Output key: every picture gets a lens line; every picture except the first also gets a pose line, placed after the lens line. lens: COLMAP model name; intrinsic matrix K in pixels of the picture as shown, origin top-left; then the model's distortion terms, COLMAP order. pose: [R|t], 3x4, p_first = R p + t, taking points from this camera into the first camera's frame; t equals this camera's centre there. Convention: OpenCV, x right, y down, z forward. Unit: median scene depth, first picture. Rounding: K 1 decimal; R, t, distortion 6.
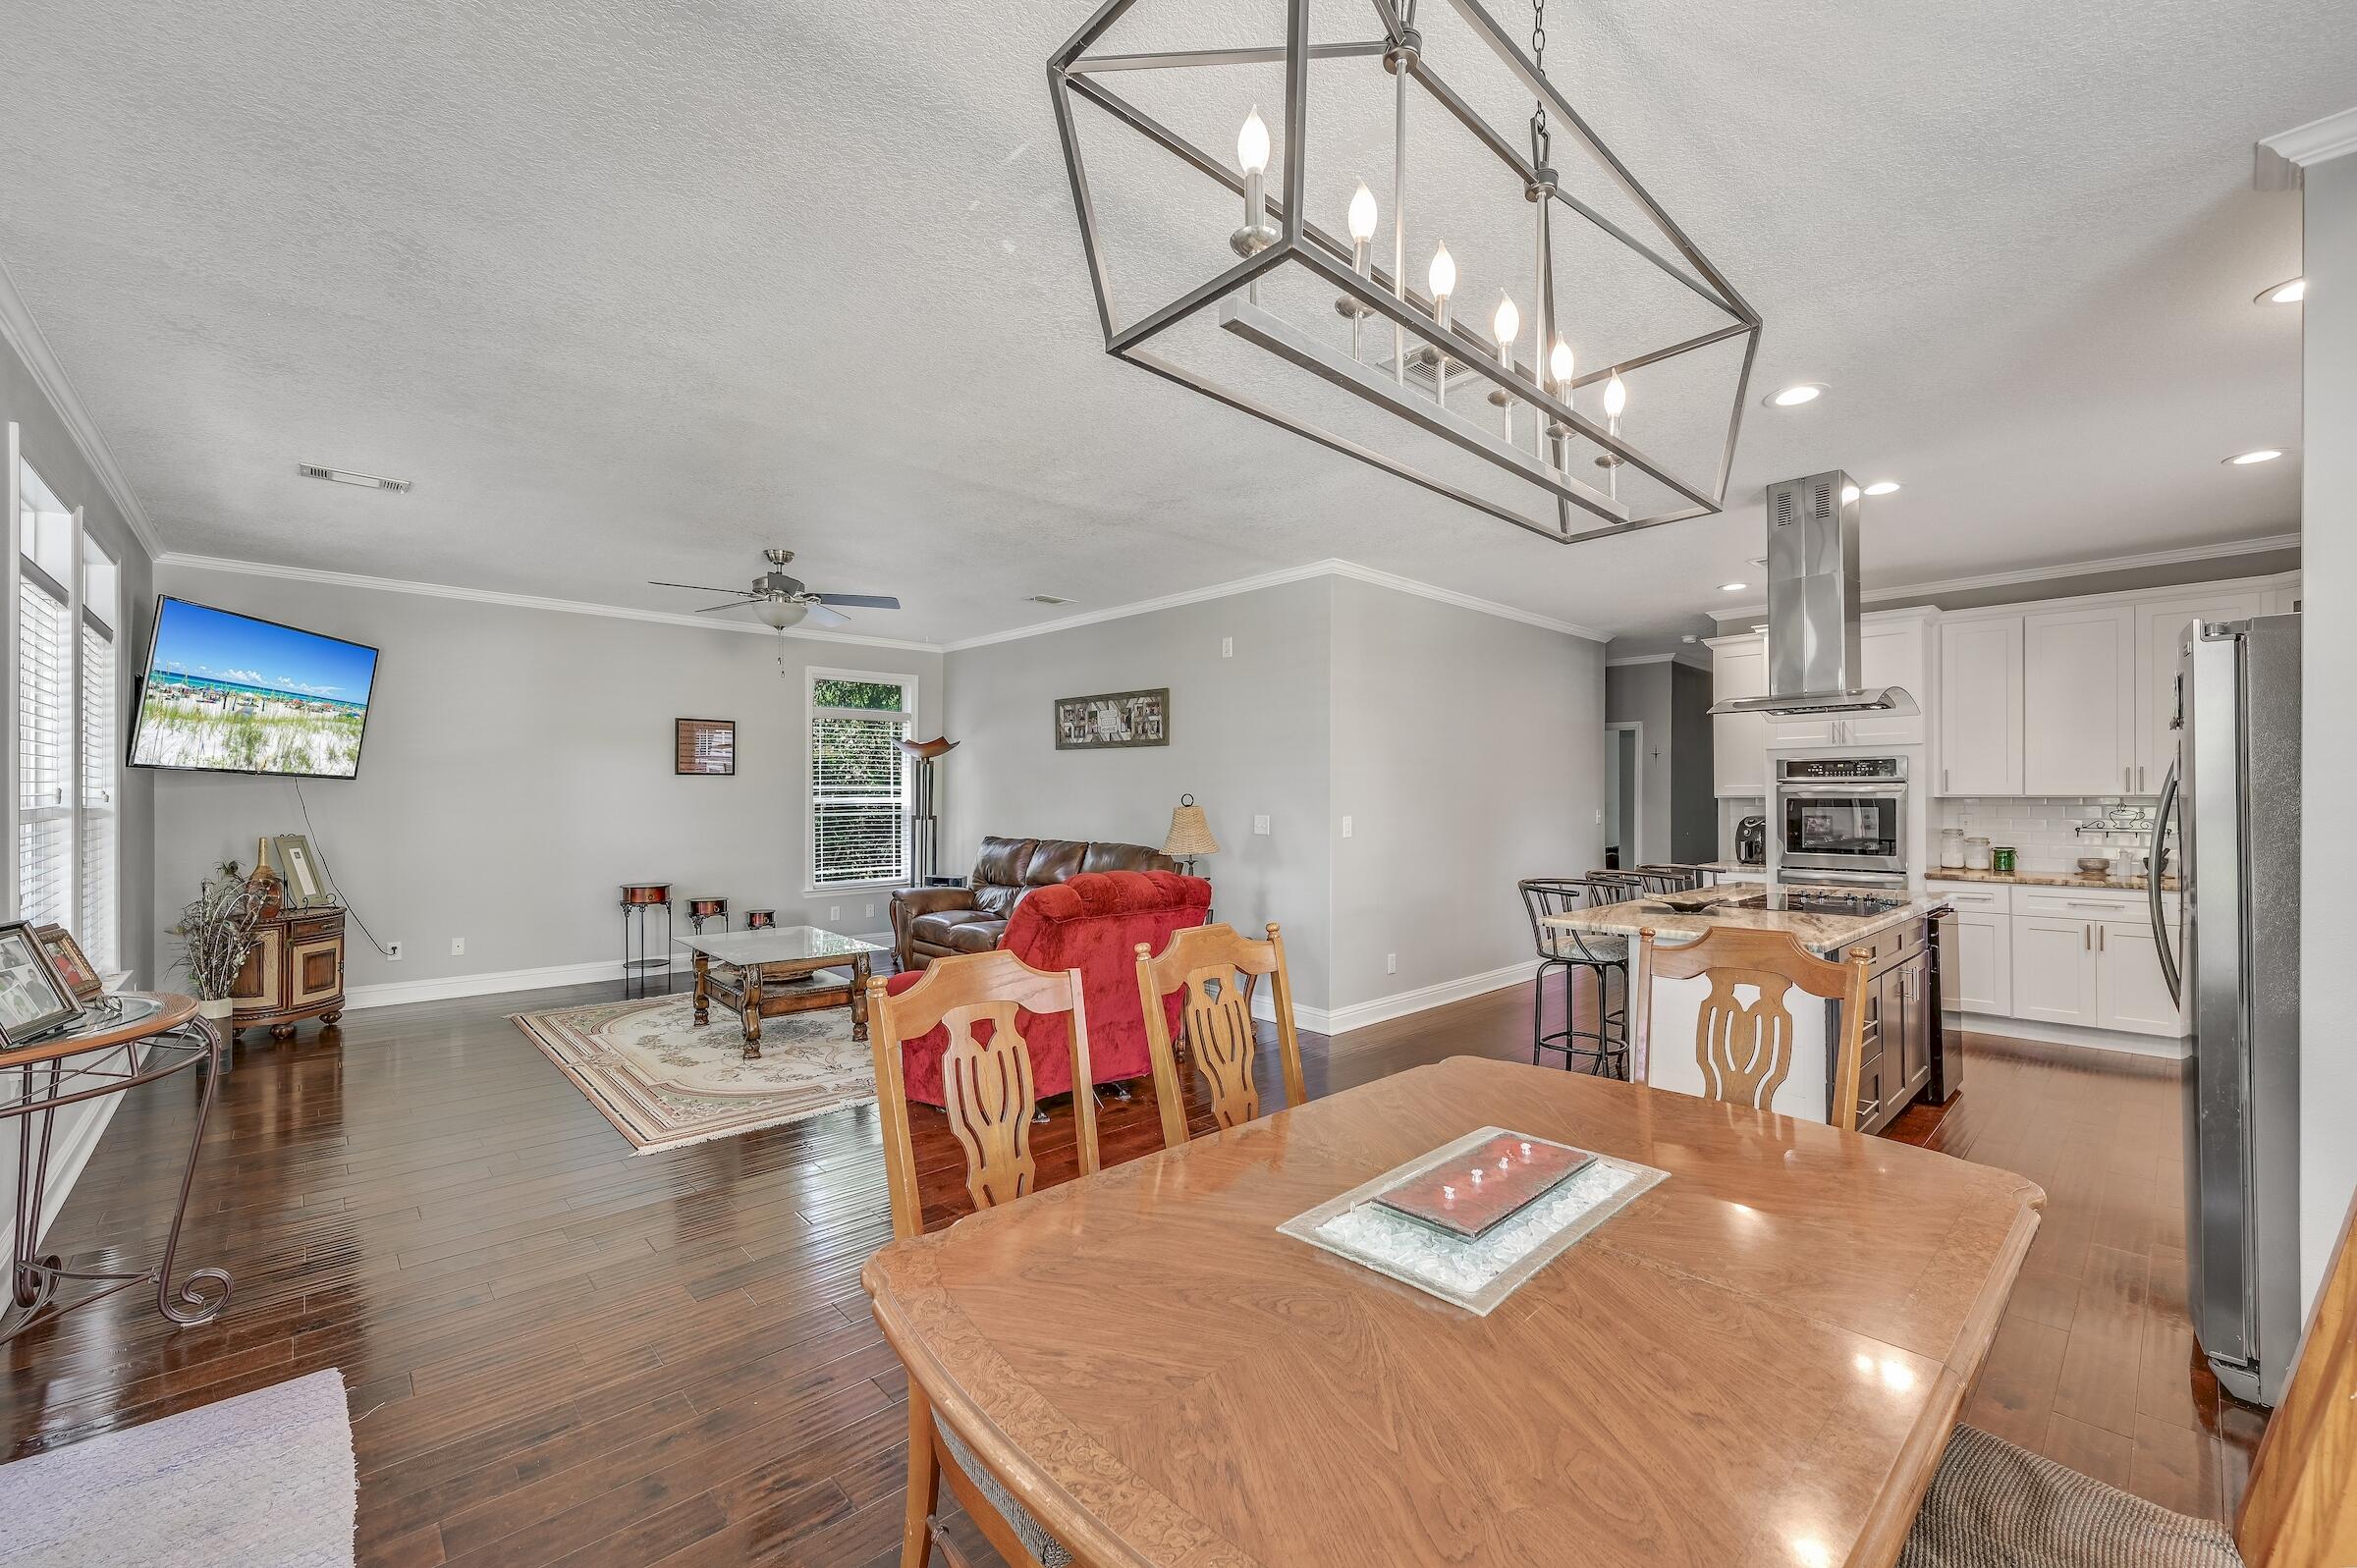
lens RADIAL K [[963.9, 0, 1123.1], [0, 963.9, 789.2], [0, 0, 1]] dist [-0.001211, -0.000071]
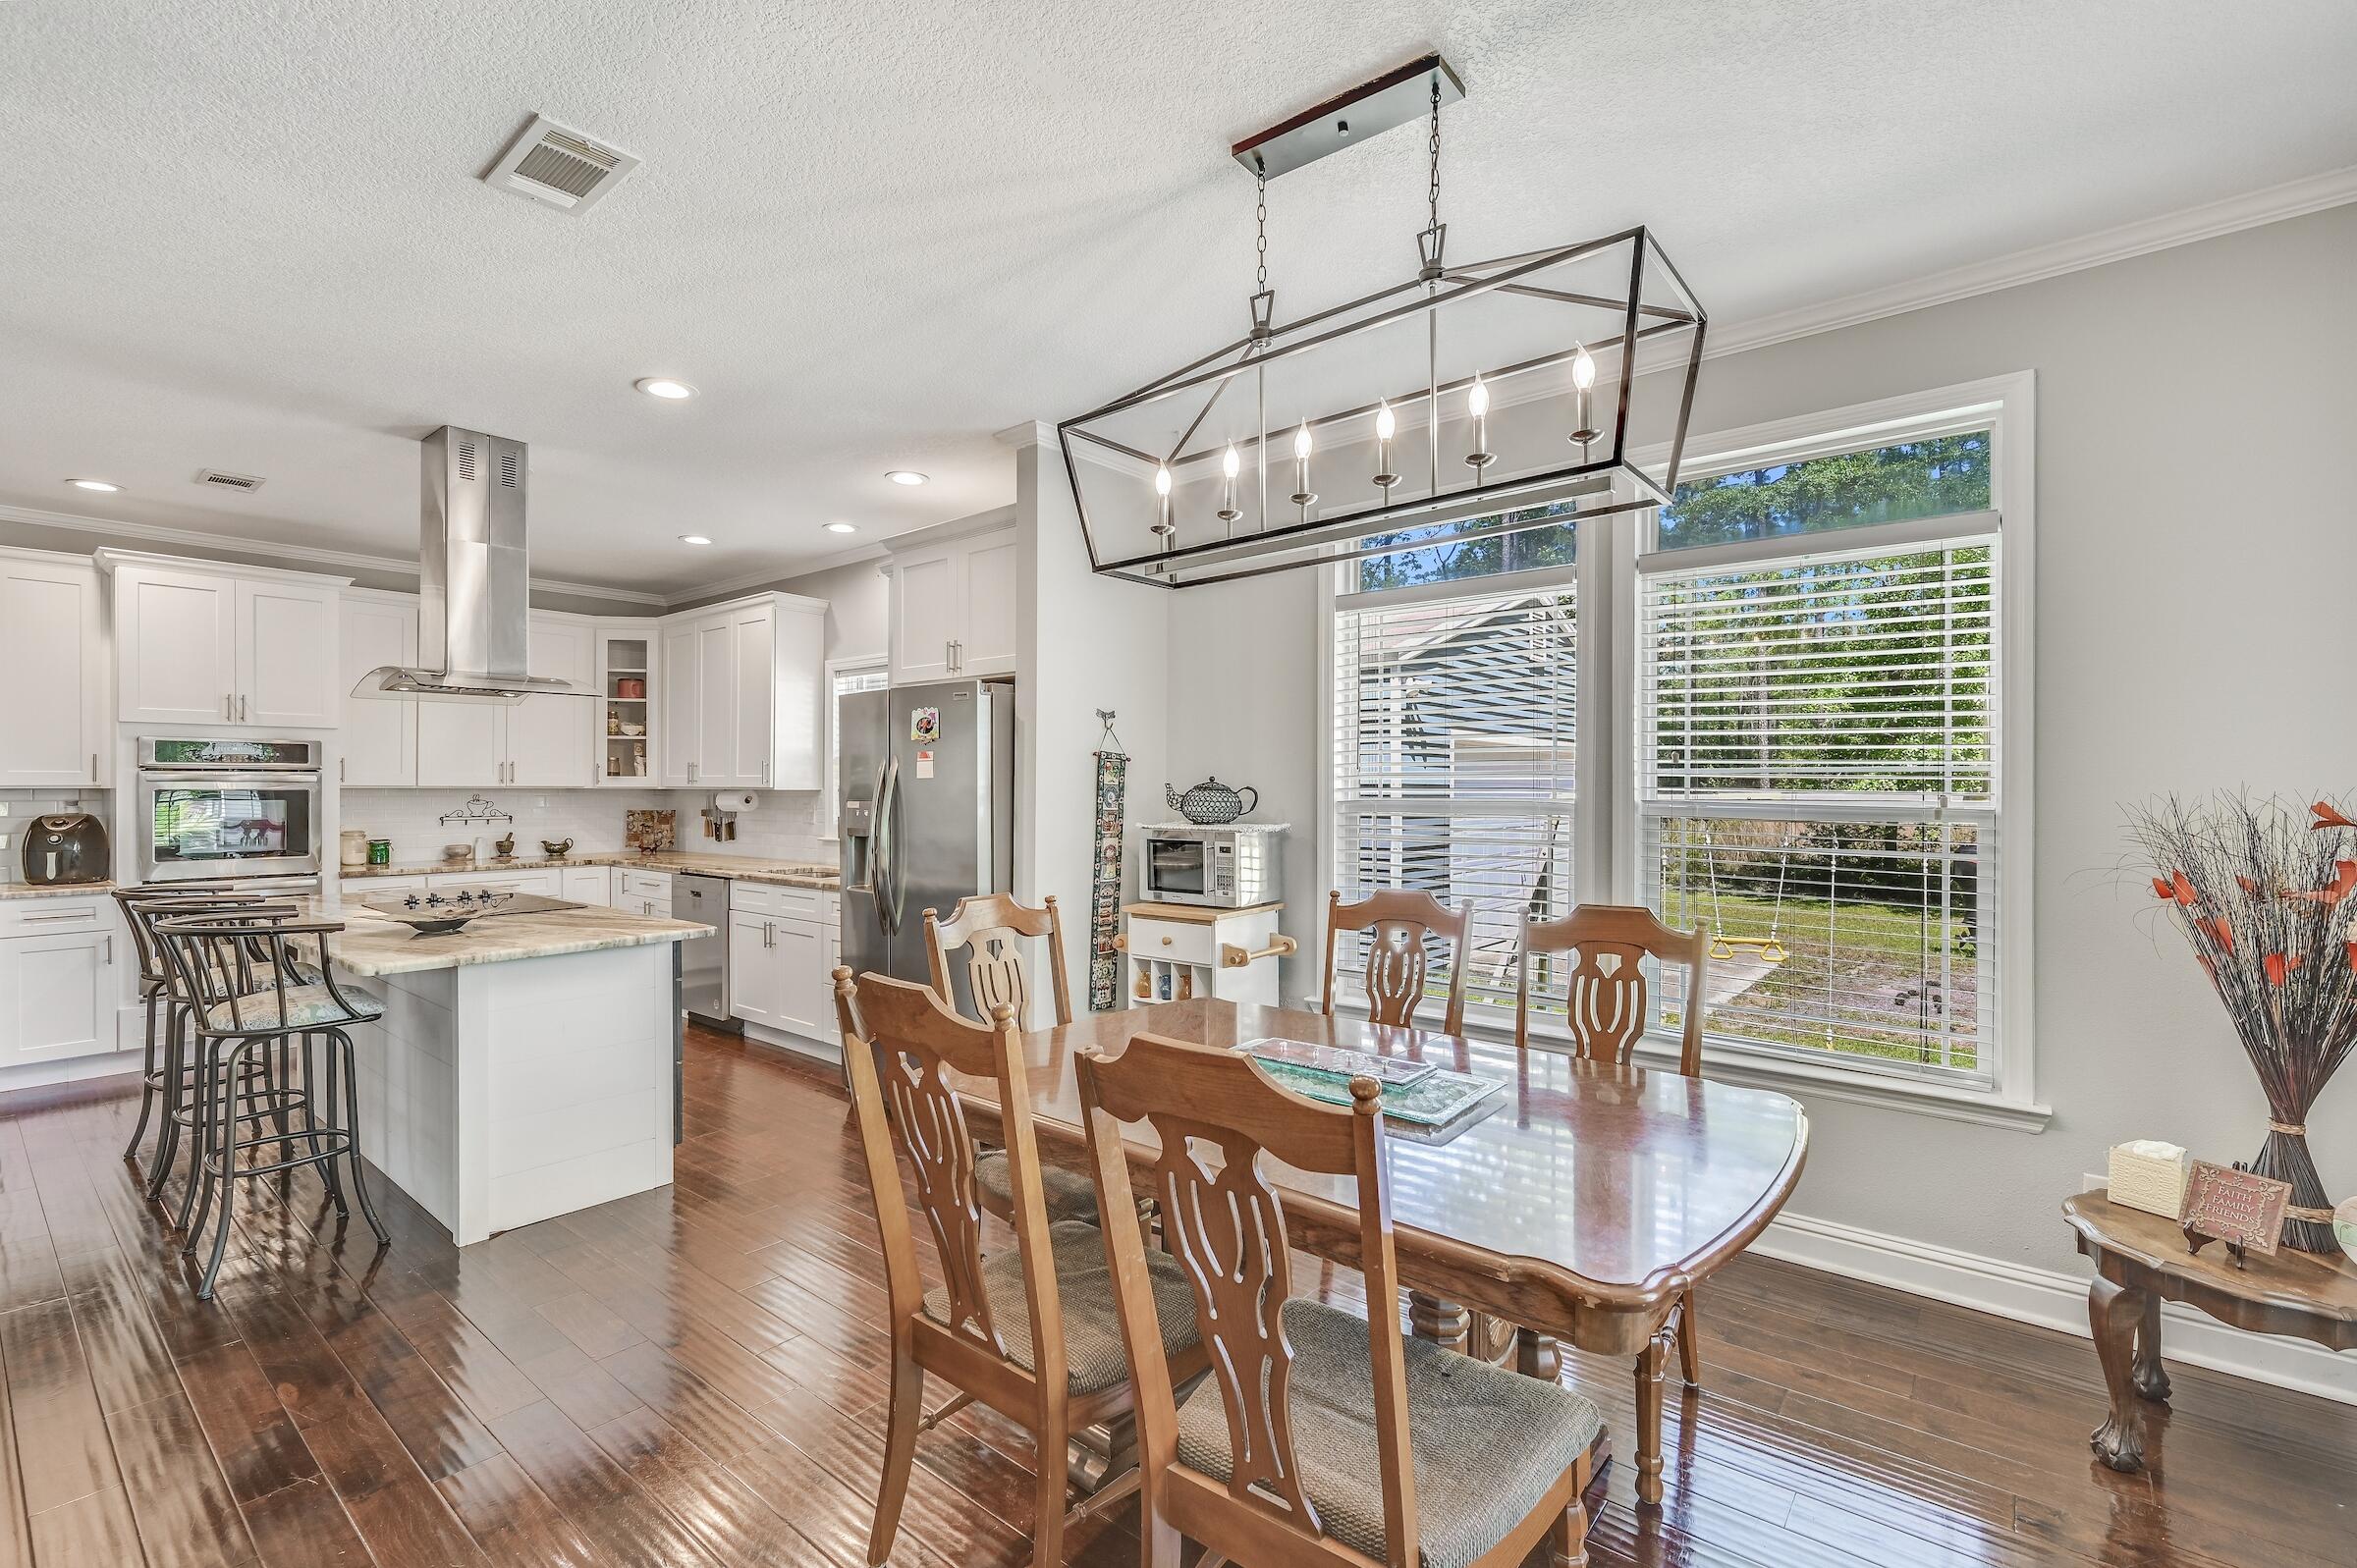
lens RADIAL K [[1038.4, 0, 1209.9], [0, 1038.4, 786.5], [0, 0, 1]] dist [-0.000905, 0.000051]
pose [[-0.189882, 0.001106, 0.981806, -0.270262], [-0.007017, 0.999972, -0.002483, 0.003445], [-0.981782, -0.007361, -0.189869, 0.367258]]
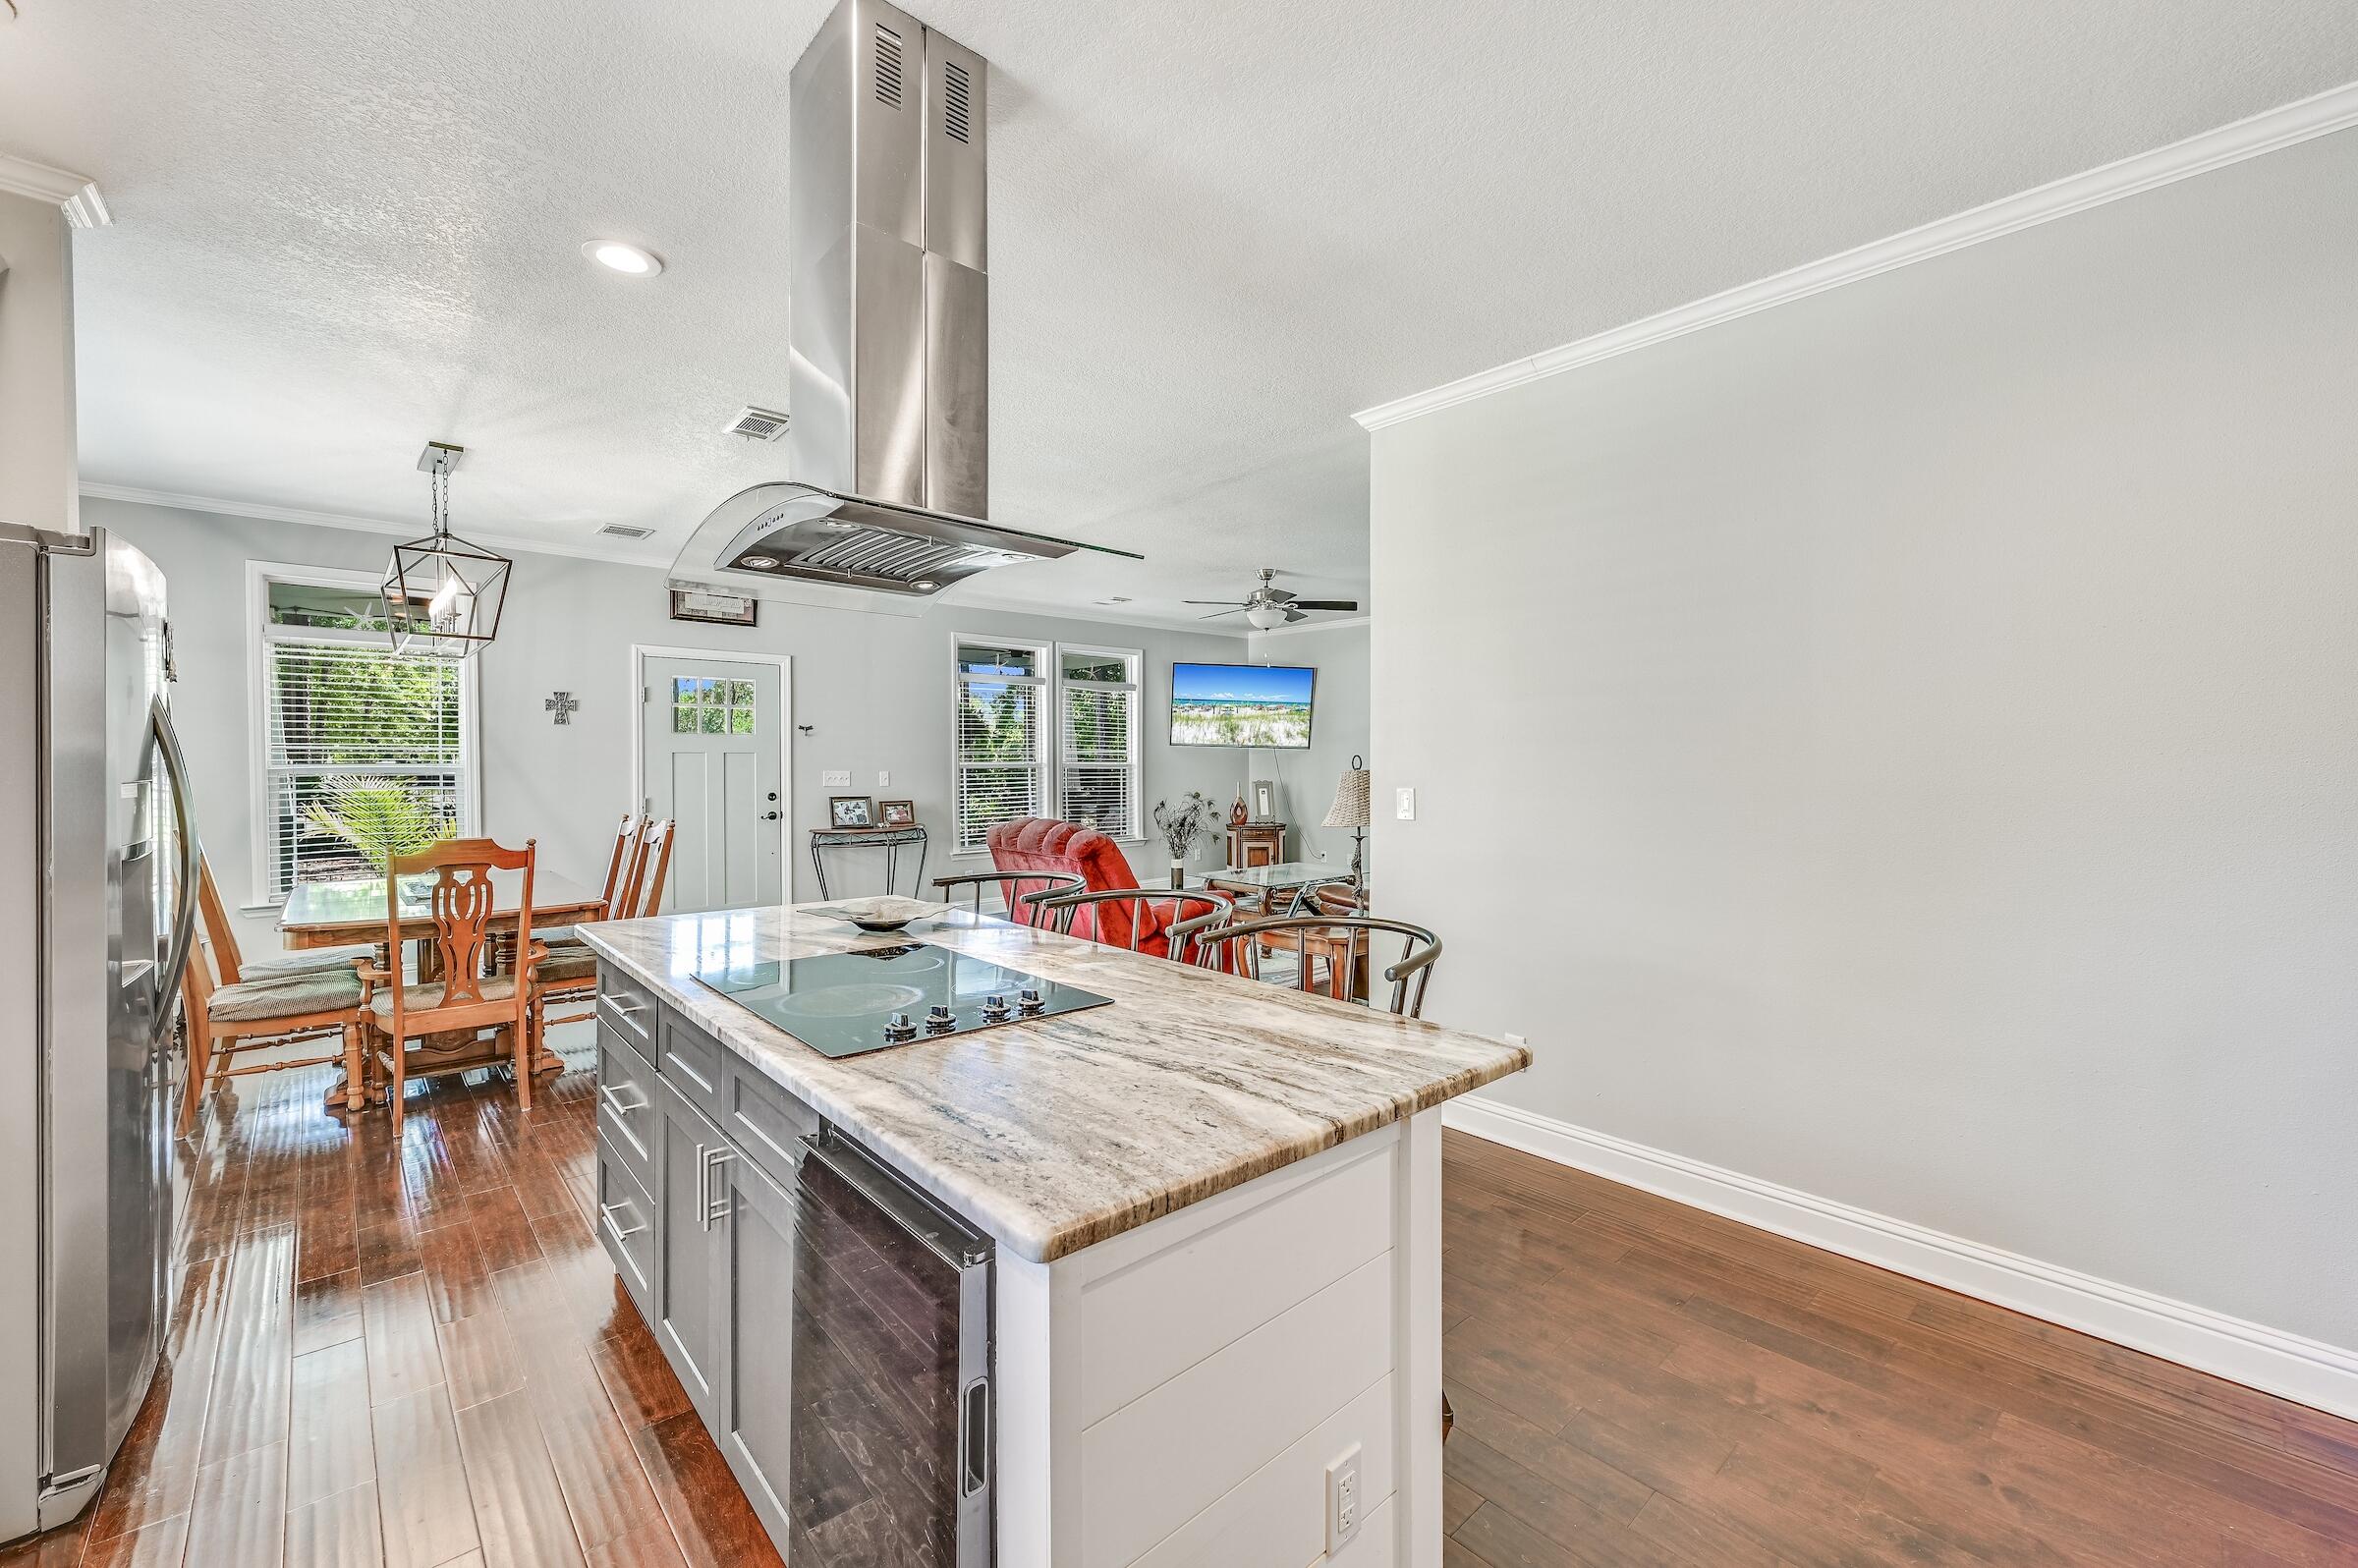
lens RADIAL K [[925.4, 0, 1199.0], [0, 925.4, 767.6], [0, 0, 1]] dist [0.001473, 0.000071]
pose [[0.040365, 0.009488, -0.999140, 0.864294], [0.005270, 0.999939, 0.009708, 0.006162], [0.999171, -0.005658, 0.040312, 0.832895]]
